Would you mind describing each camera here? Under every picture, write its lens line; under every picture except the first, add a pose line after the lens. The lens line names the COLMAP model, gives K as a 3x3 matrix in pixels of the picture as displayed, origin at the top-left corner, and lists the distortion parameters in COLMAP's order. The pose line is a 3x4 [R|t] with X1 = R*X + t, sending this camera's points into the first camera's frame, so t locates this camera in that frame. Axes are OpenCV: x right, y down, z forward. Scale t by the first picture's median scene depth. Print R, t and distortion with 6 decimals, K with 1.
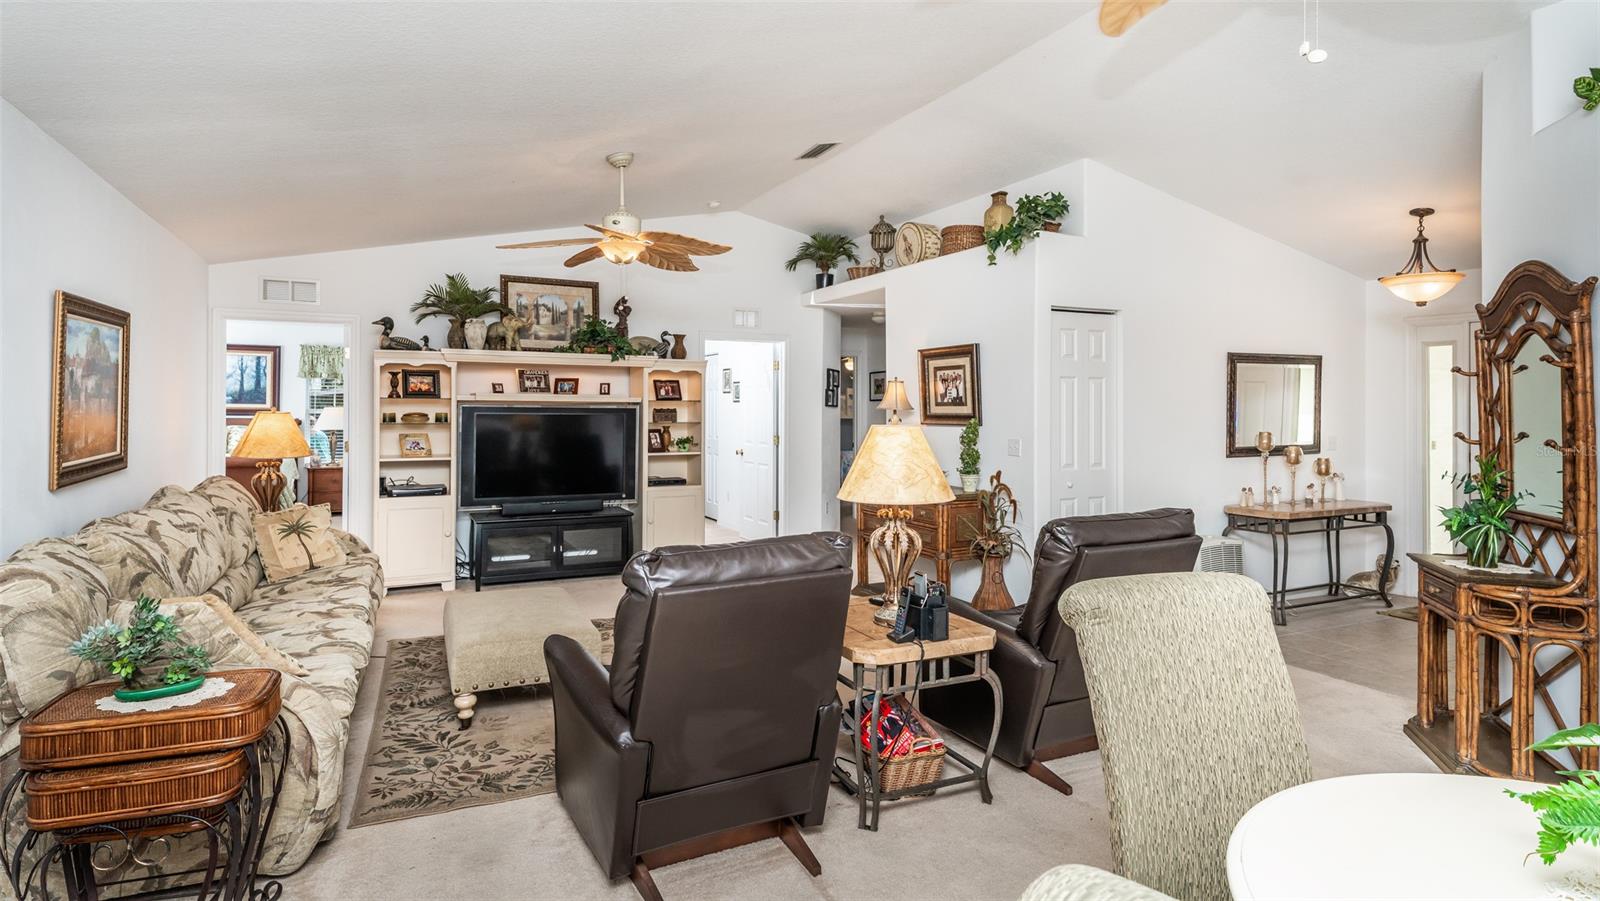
lens RADIAL K [[818.7, 0, 791.3], [0, 818.7, 401.7], [0, 0, 1]] dist [0.015405, -0.000478]
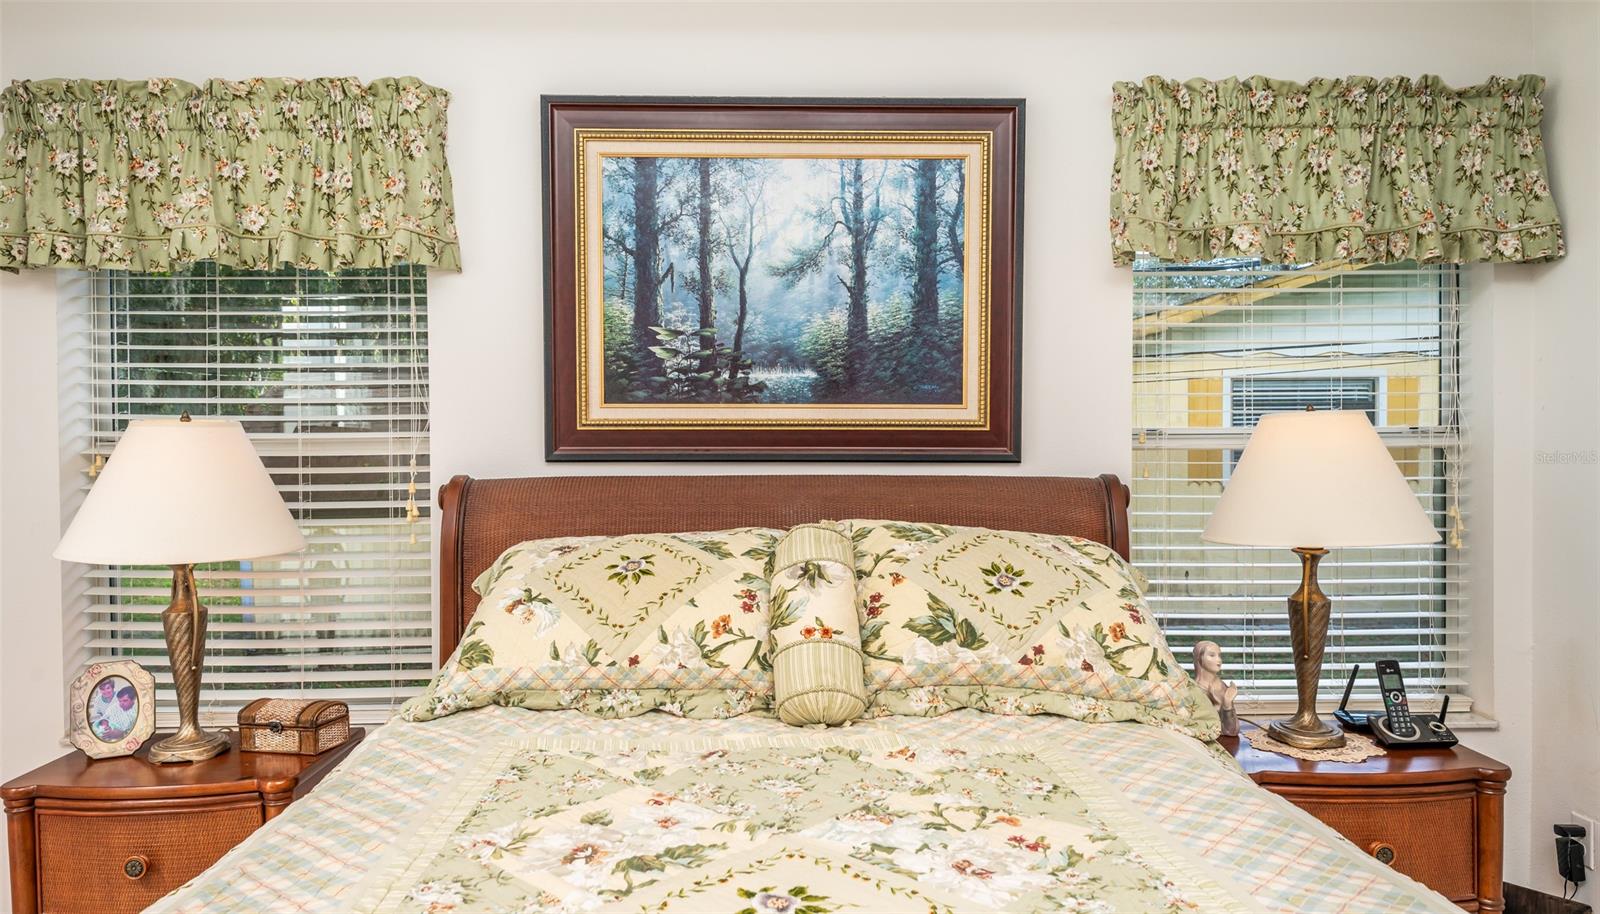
lens RADIAL K [[1058.9, 0, 800.0], [0, 1058.9, 457.0], [0, 0, 1]] dist [0.051269, -0.045575]
pose [[0.911190, -0.005472, -0.411950, -0.906632], [0.013023, 0.999795, 0.015524, 0.017821], [0.411781, -0.019510, 0.911074, 1.202008]]
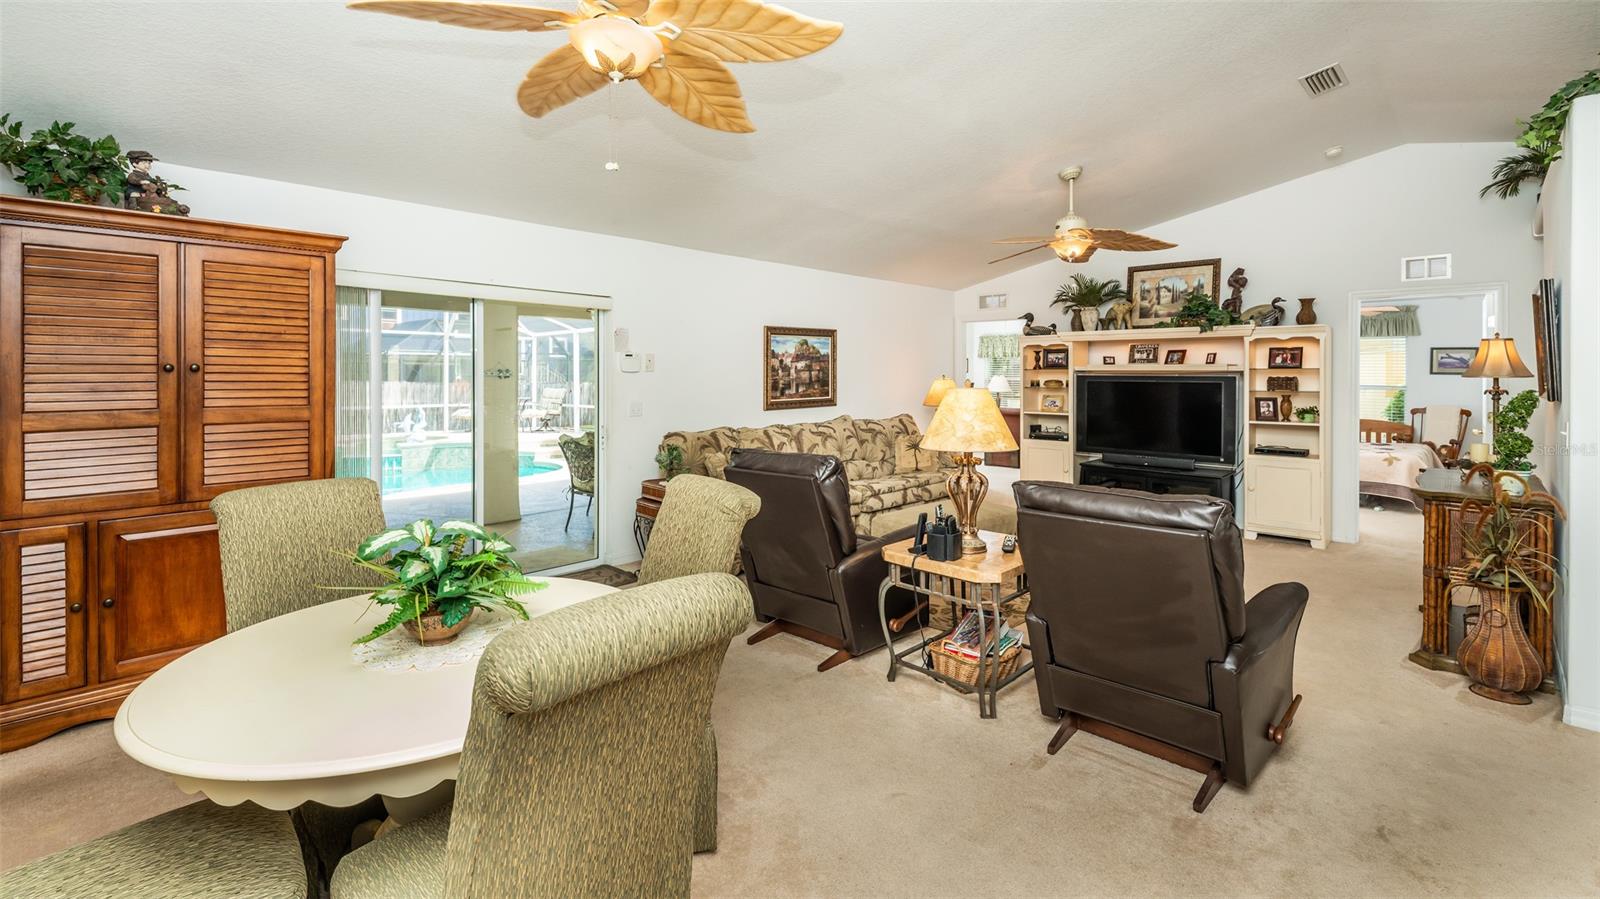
lens RADIAL K [[701.1, 0, 798.5], [0, 701.1, 379.5], [0, 0, 1]] dist [0.000659, 0.000042]
pose [[0.340560, 0.002873, -0.940218, 0.487899], [0.005712, 0.999971, 0.005124, 0.004203], [0.940205, -0.007115, 0.340534, 0.195613]]
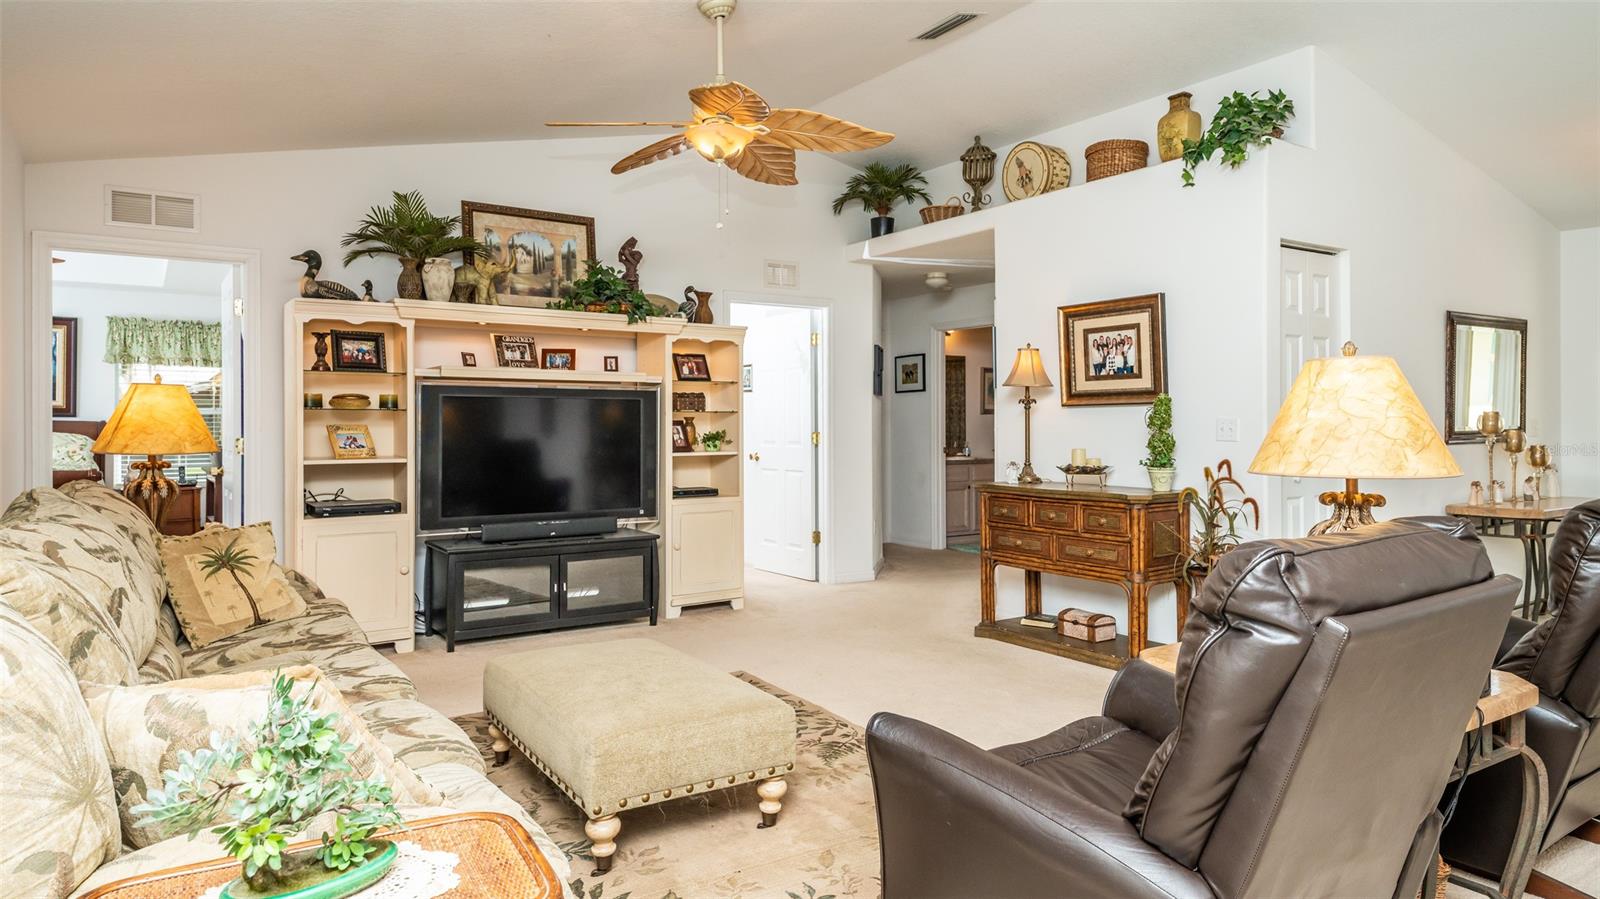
lens RADIAL K [[963.1, 0, 805.3], [0, 963.1, 422.2], [0, 0, 1]] dist [0.015874, -0.000102]
pose [[0.990697, -0.008198, 0.135839, -0.188319], [0.007383, 0.999952, 0.006504, 0.033457], [-0.135886, -0.005440, 0.990710, 0.149946]]
